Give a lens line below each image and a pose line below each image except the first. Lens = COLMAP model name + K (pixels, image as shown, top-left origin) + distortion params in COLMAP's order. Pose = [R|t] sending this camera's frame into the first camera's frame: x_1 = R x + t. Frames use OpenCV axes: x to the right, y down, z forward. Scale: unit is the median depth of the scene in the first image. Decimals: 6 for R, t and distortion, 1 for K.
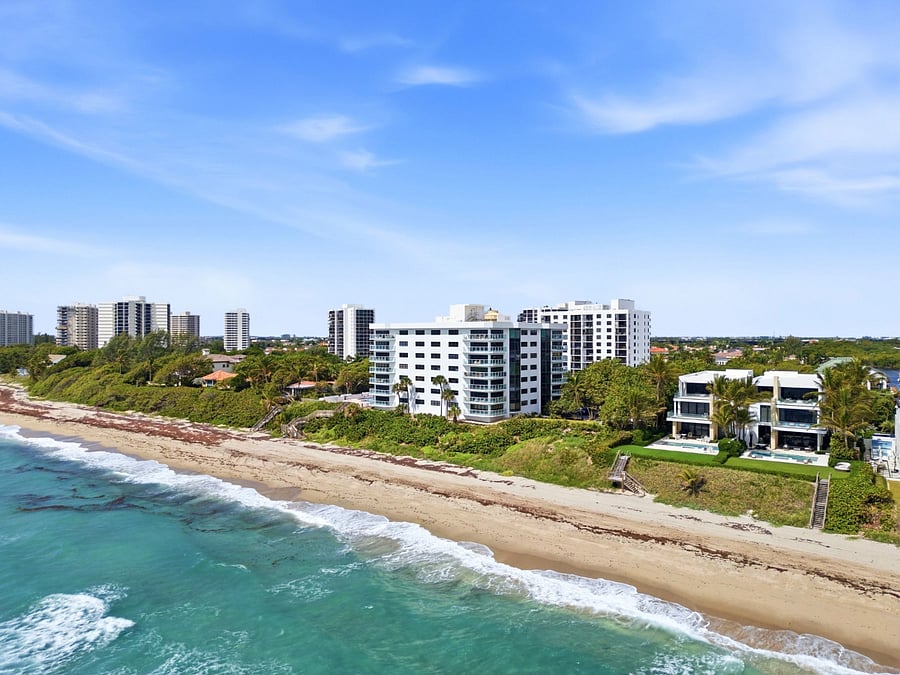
lens RADIAL K [[635.8, 0, 450.0], [0, 635.8, 337.5], [0, 0, 1]] dist [0.055882, -0.047983]
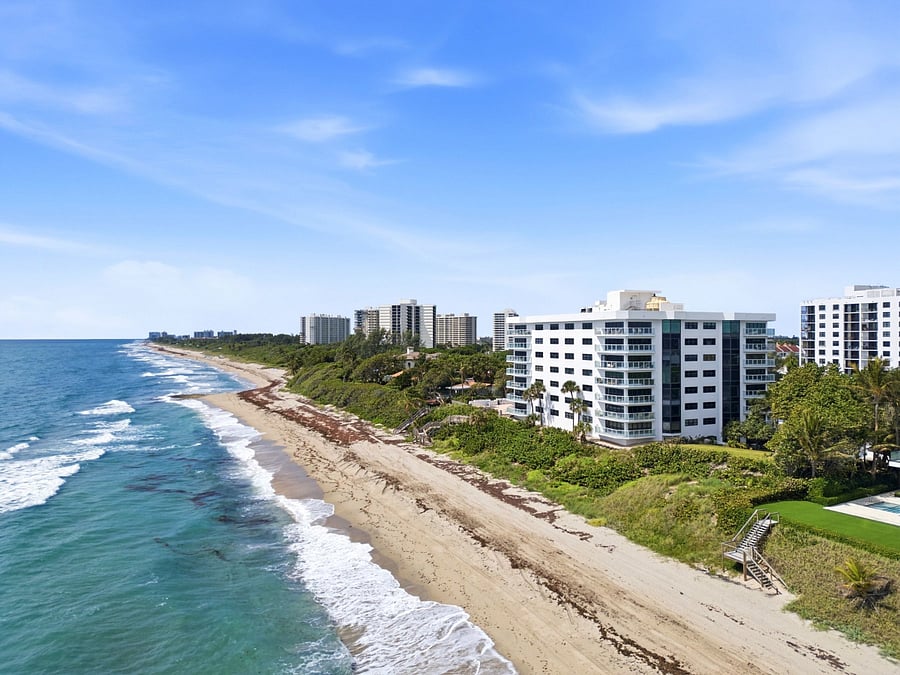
lens RADIAL K [[635.8, 0, 450.0], [0, 635.8, 337.5], [0, 0, 1]] dist [0.055882, -0.047983]
pose [[0.893124, -0.001003, -0.449810, 0.201798], [0.000484, 0.999999, -0.001269, 0.006553], [0.449811, 0.000916, 0.893123, 0.220281]]
